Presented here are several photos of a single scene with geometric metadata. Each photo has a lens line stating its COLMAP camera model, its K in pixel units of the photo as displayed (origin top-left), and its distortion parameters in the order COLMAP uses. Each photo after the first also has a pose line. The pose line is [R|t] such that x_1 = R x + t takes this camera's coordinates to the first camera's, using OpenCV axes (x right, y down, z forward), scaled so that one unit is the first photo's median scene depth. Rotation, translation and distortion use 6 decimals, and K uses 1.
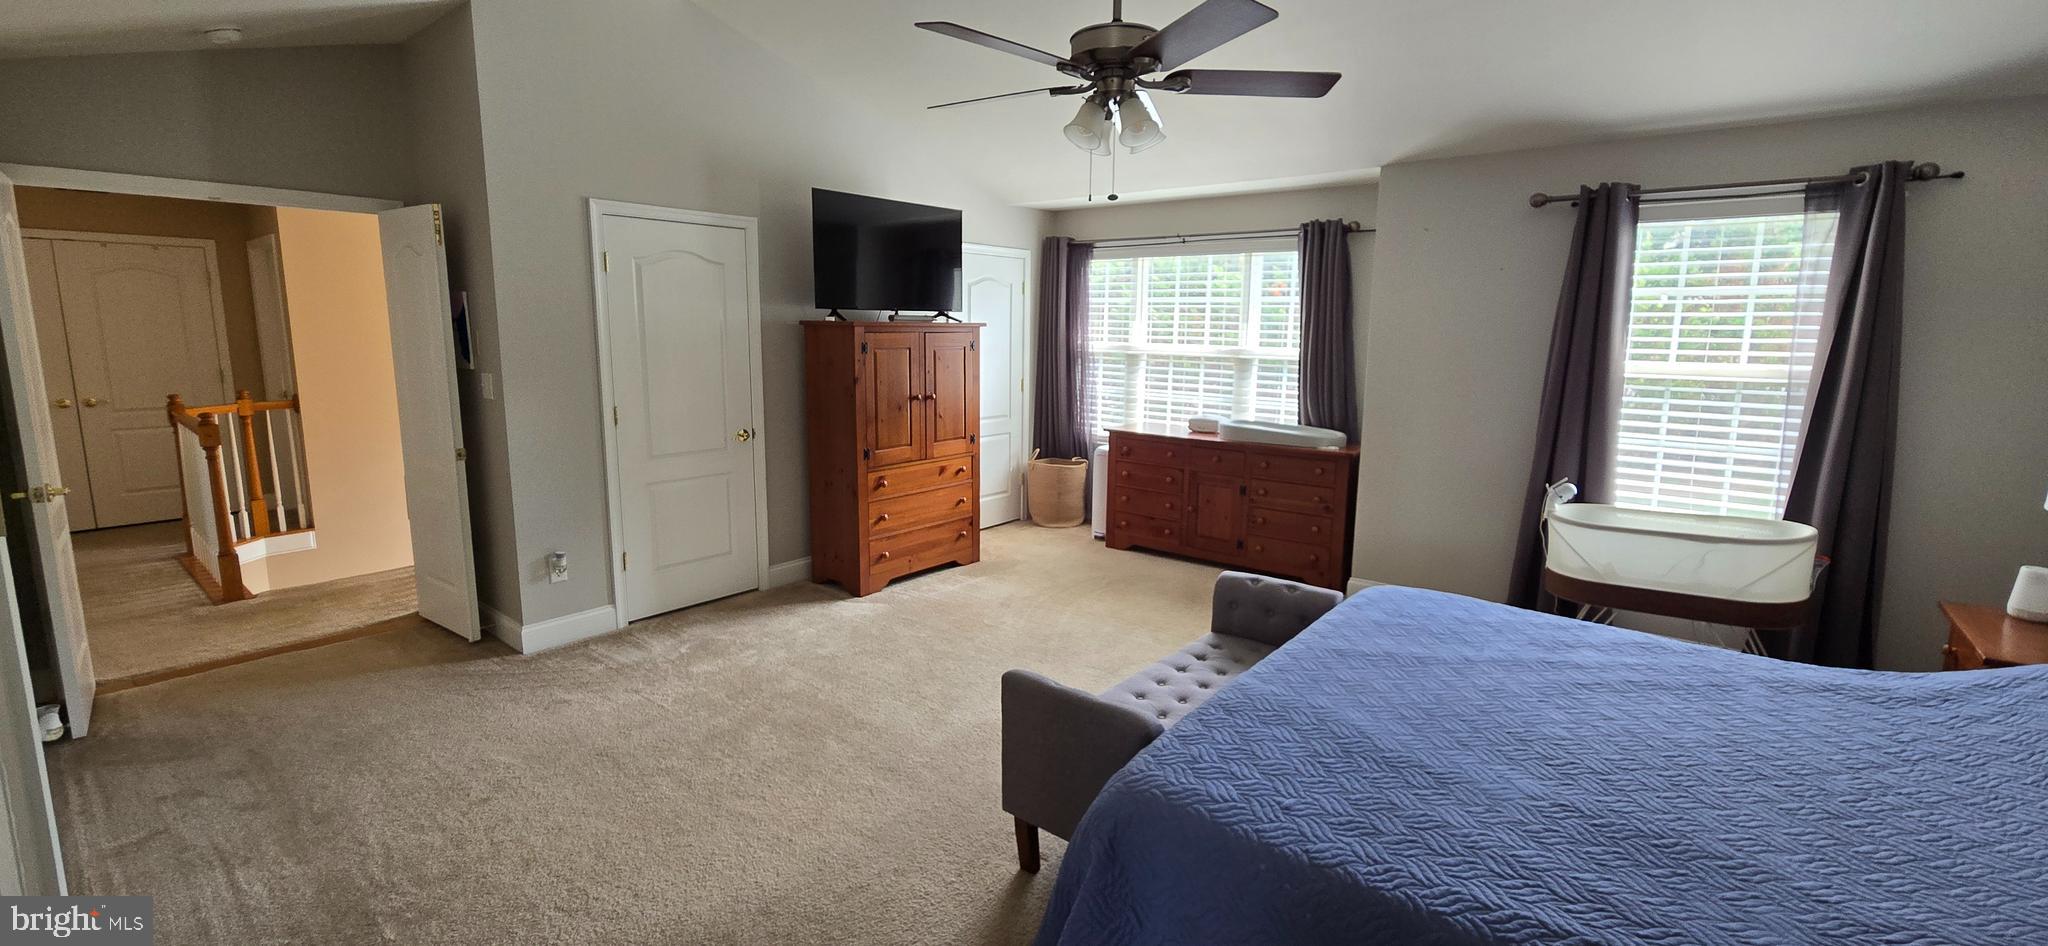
lens RADIAL K [[847.1, 0, 1027.9], [0, 847.1, 456.0], [0, 0, 1]] dist [-0.000628, -0.000047]
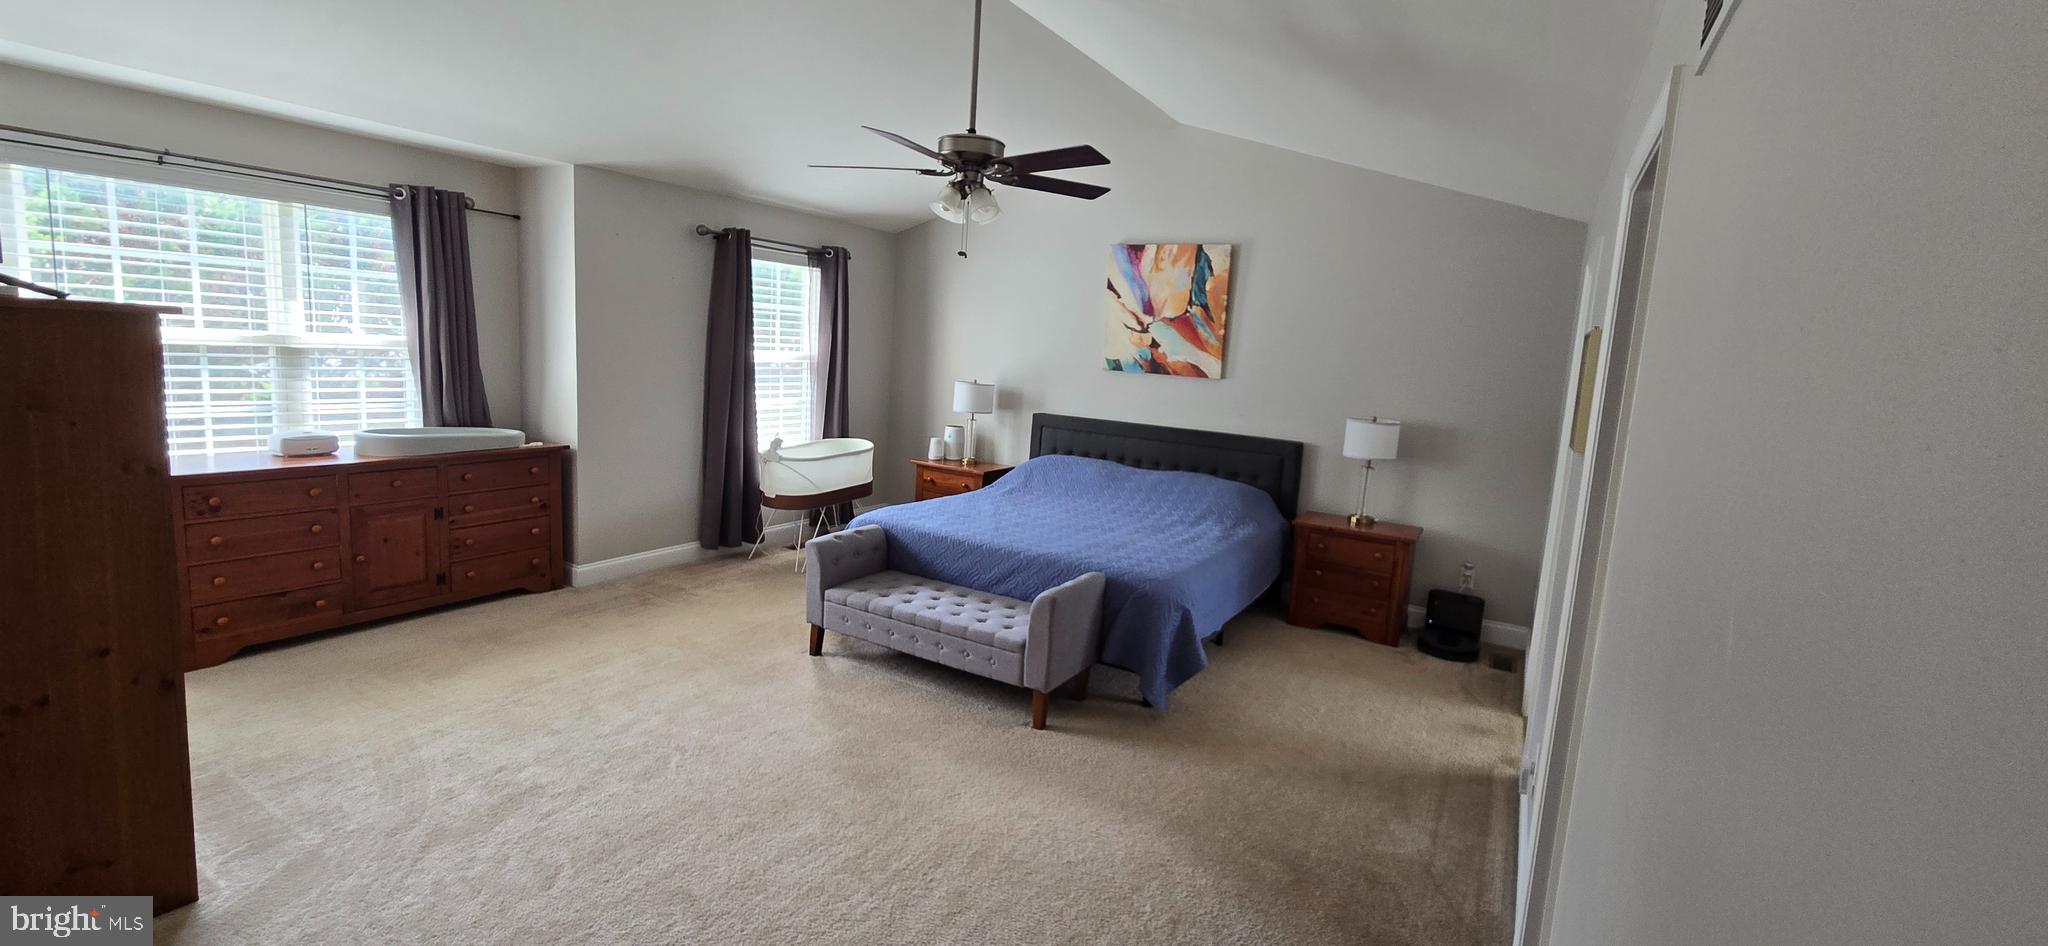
lens RADIAL K [[847.1, 0, 1027.9], [0, 847.1, 456.0], [0, 0, 1]] dist [-0.000628, -0.000047]
pose [[-0.143927, -0.150211, 0.978122, -0.611864], [0.089322, 0.982406, 0.164012, -0.095473], [-0.985549, 0.110973, -0.127977, 0.530359]]
